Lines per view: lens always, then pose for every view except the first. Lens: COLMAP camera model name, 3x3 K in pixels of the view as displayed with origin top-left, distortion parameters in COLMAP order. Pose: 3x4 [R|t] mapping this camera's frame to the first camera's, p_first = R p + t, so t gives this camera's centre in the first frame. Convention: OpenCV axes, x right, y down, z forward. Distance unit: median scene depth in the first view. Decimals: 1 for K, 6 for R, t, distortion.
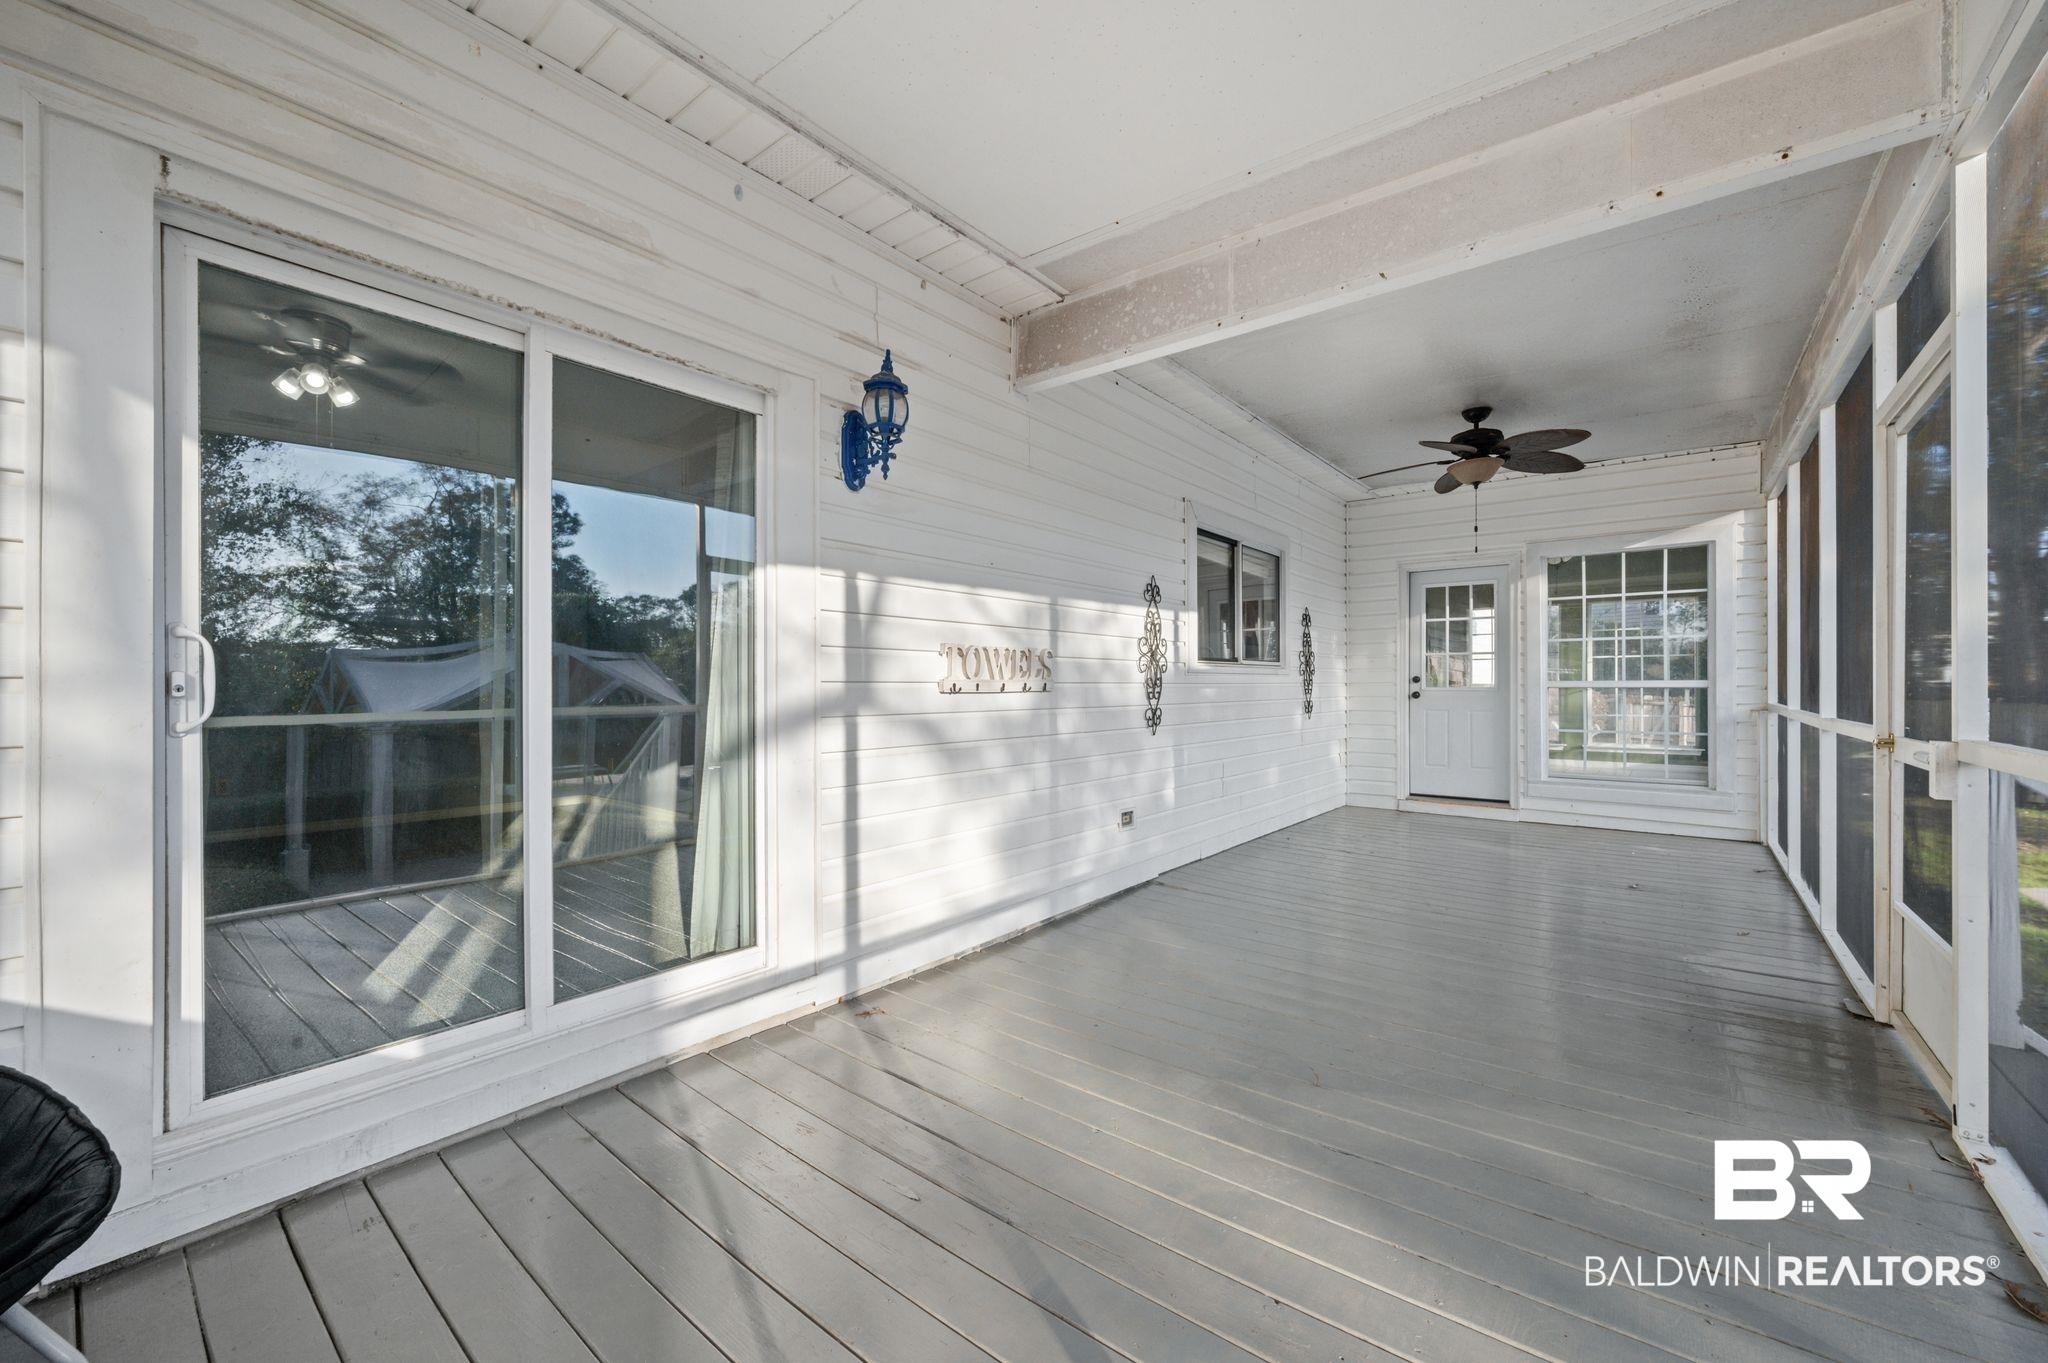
lens RADIAL K [[810.1, 0, 1028.4], [0, 810.1, 682.1], [0, 0, 1]] dist [-0.002473, -0.000253]
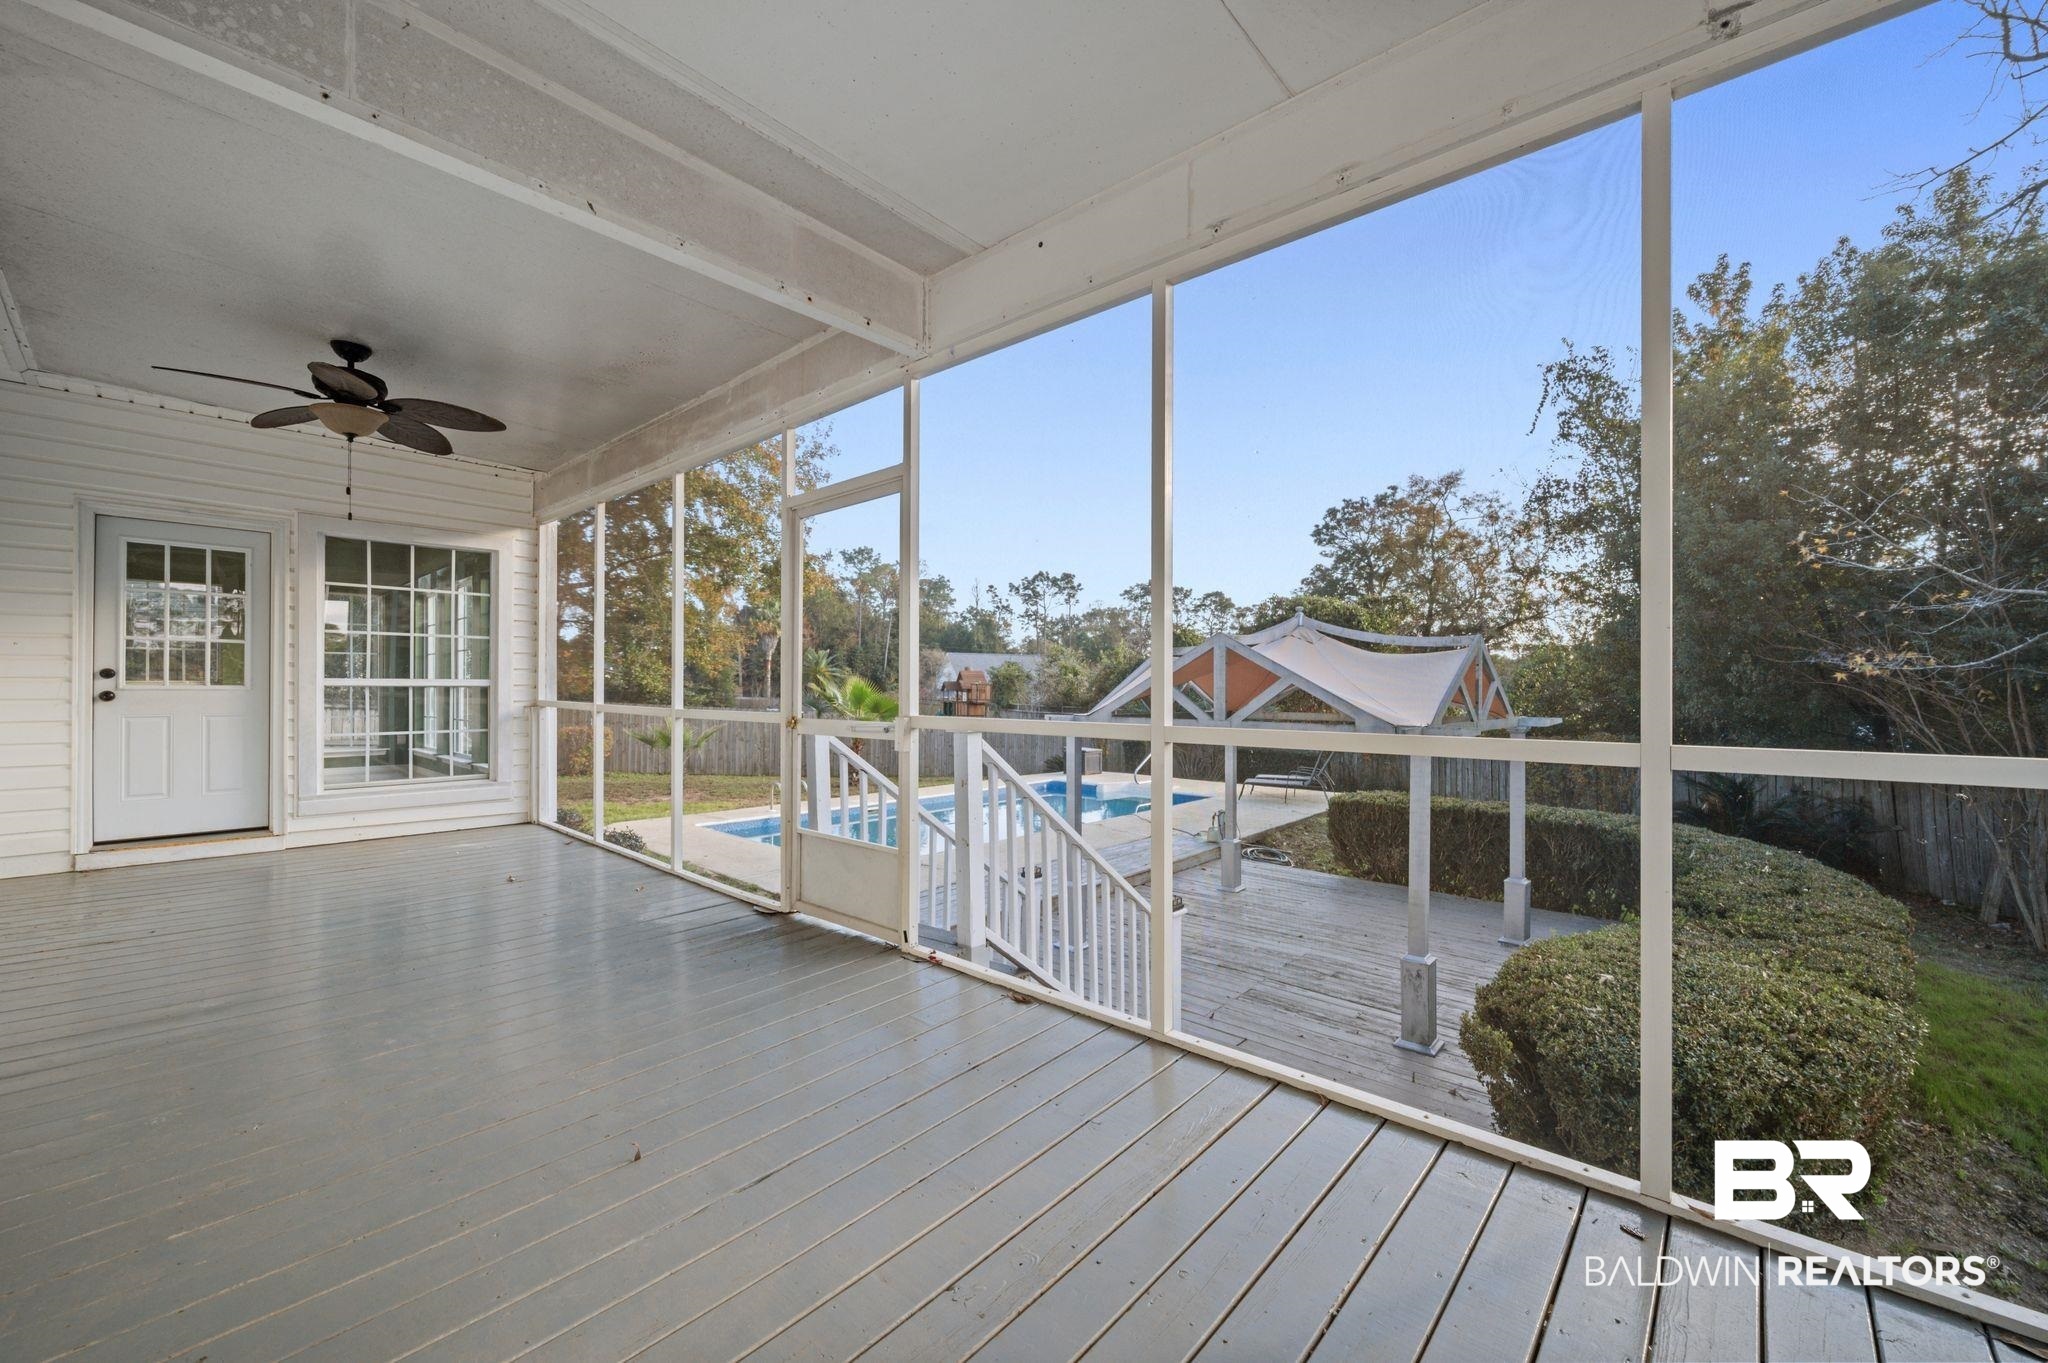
lens RADIAL K [[810.1, 0, 1027.3], [0, 810.1, 681.7], [0, 0, 1]] dist [-0.002473, -0.000253]
pose [[0.048232, 0.006148, 0.998817, -0.188047], [-0.006767, 0.999960, -0.005828, 0.002688], [-0.998813, -0.006478, 0.048272, 0.231708]]
